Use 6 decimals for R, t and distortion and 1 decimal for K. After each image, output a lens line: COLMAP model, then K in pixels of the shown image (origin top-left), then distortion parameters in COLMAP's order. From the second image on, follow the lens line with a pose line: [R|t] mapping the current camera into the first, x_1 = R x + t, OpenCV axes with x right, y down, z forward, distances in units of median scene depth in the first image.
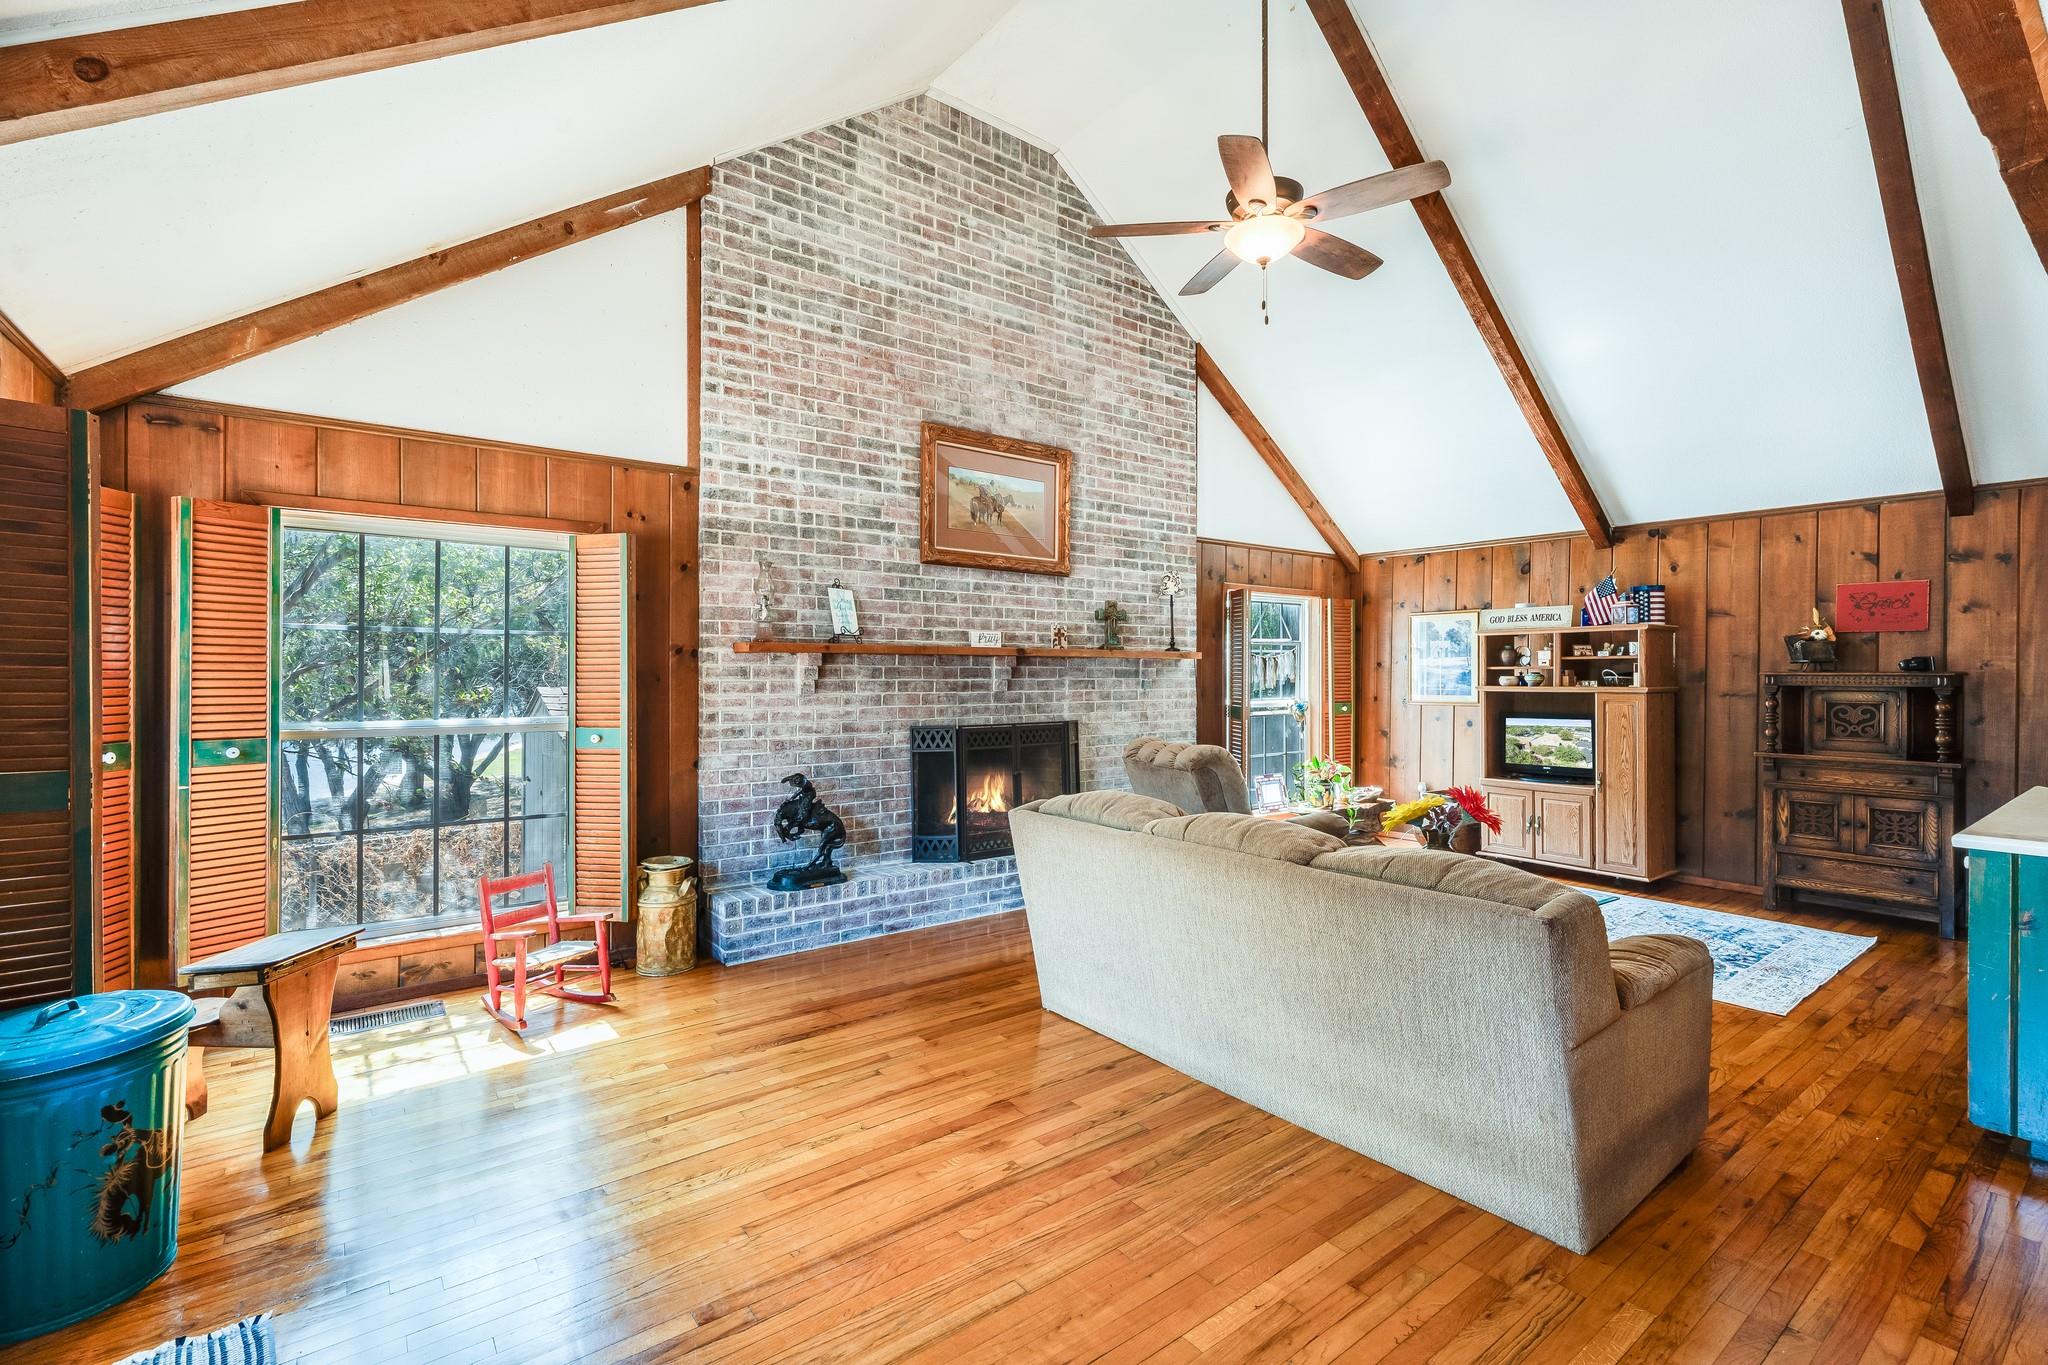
lens RADIAL K [[912.5, 0, 1020.7], [0, 912.5, 675.1], [0, 0, 1]] dist [-0.000230, 0.000441]
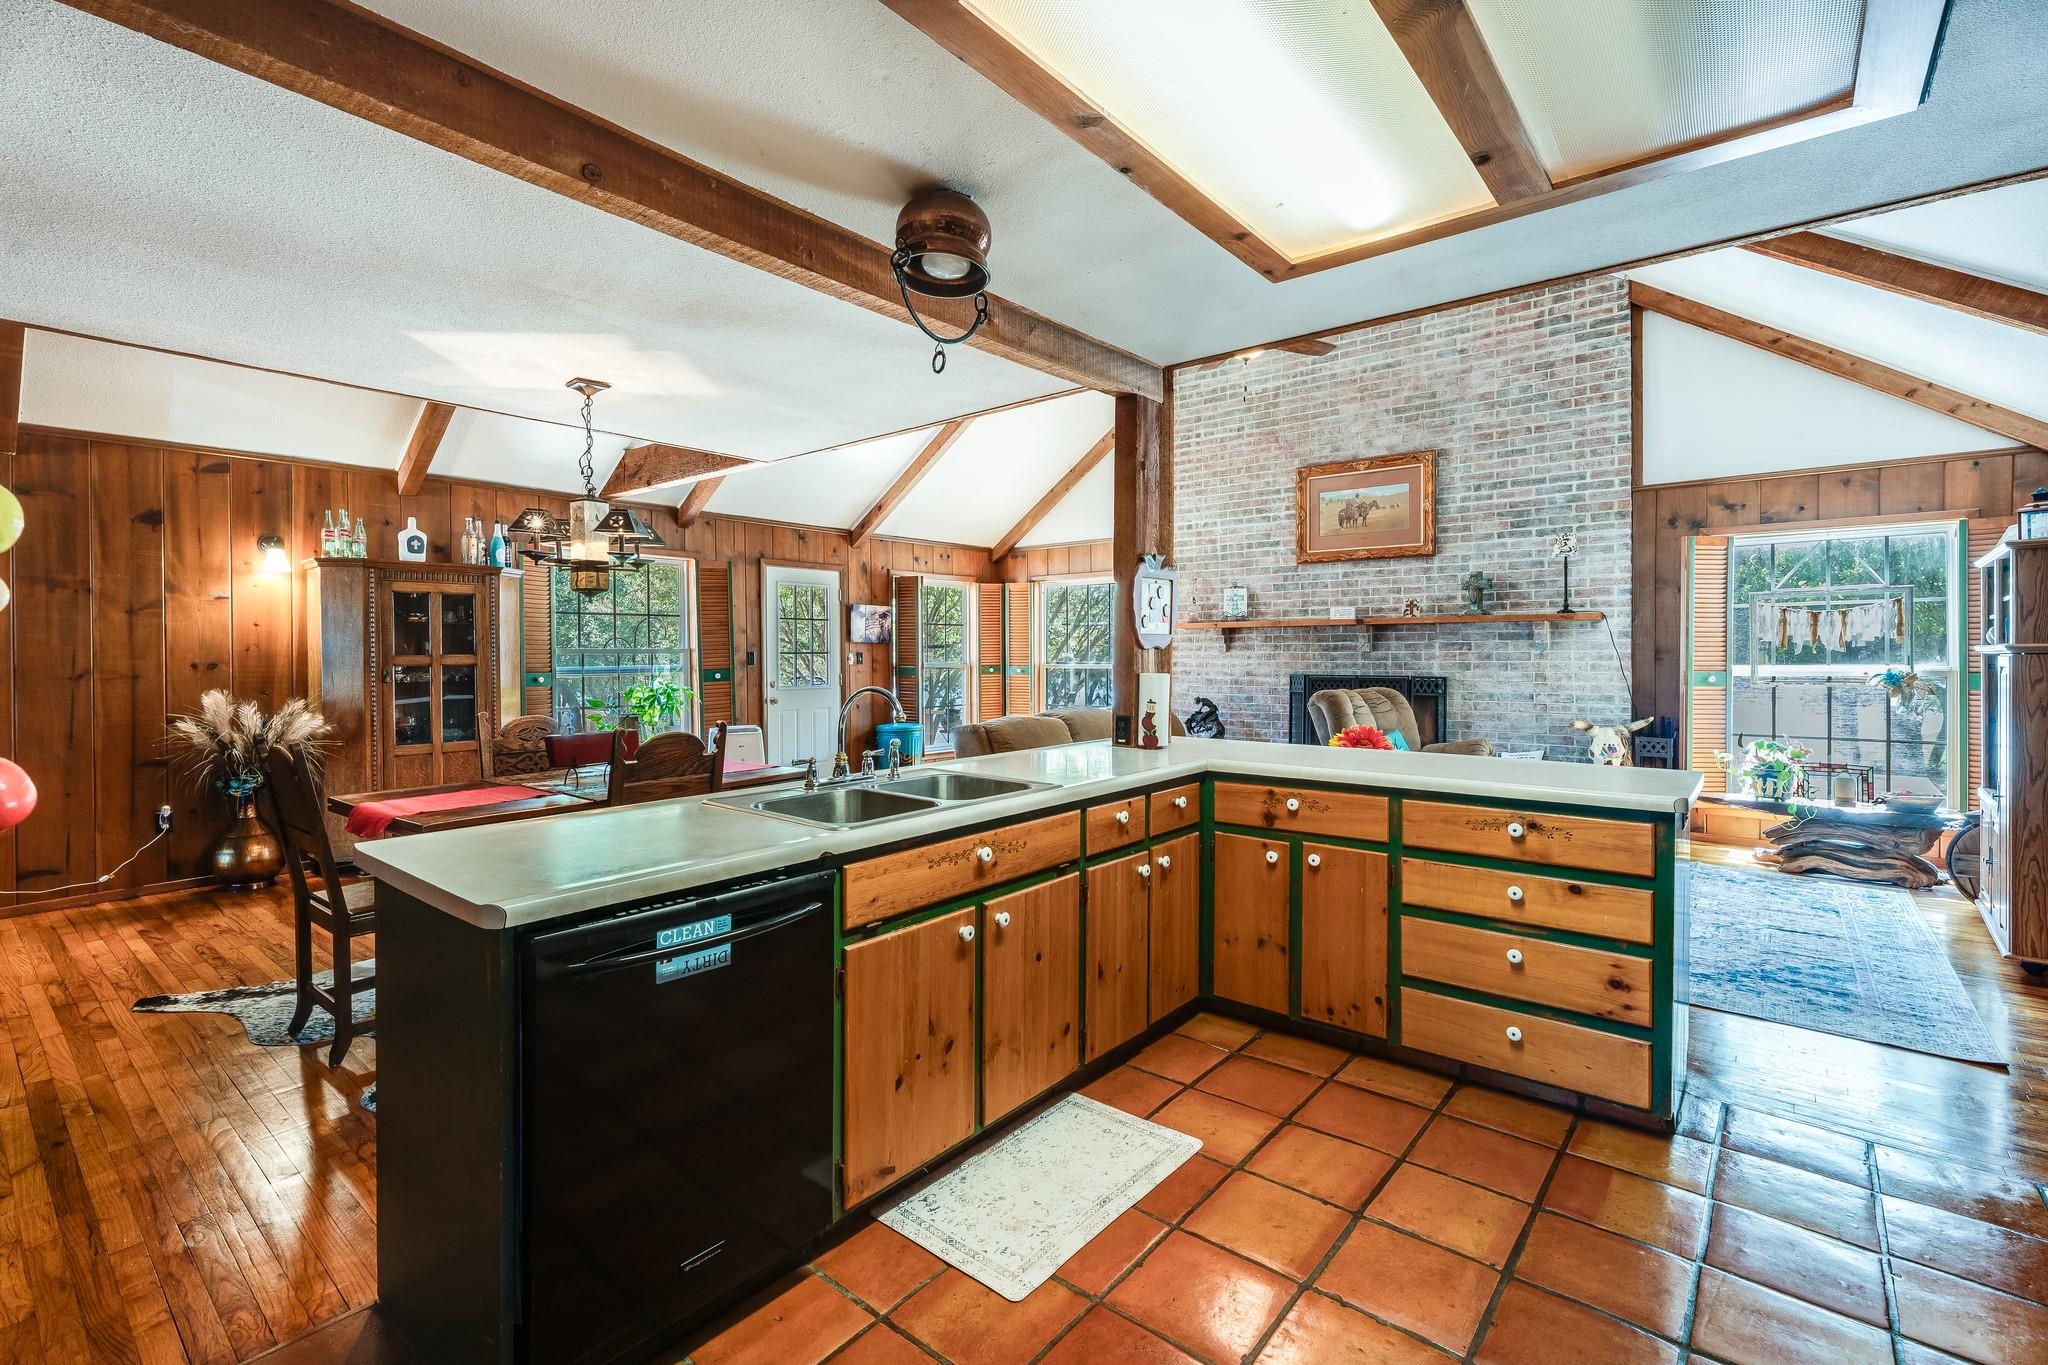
lens RADIAL K [[912.5, 0, 1020.7], [0, 912.5, 675.1], [0, 0, 1]] dist [-0.000230, 0.000441]
pose [[0.227486, 0.020992, -0.973555, 1.085785], [0.001230, 0.999761, 0.021844, 0.020939], [0.973781, -0.006167, 0.227405, 0.200548]]
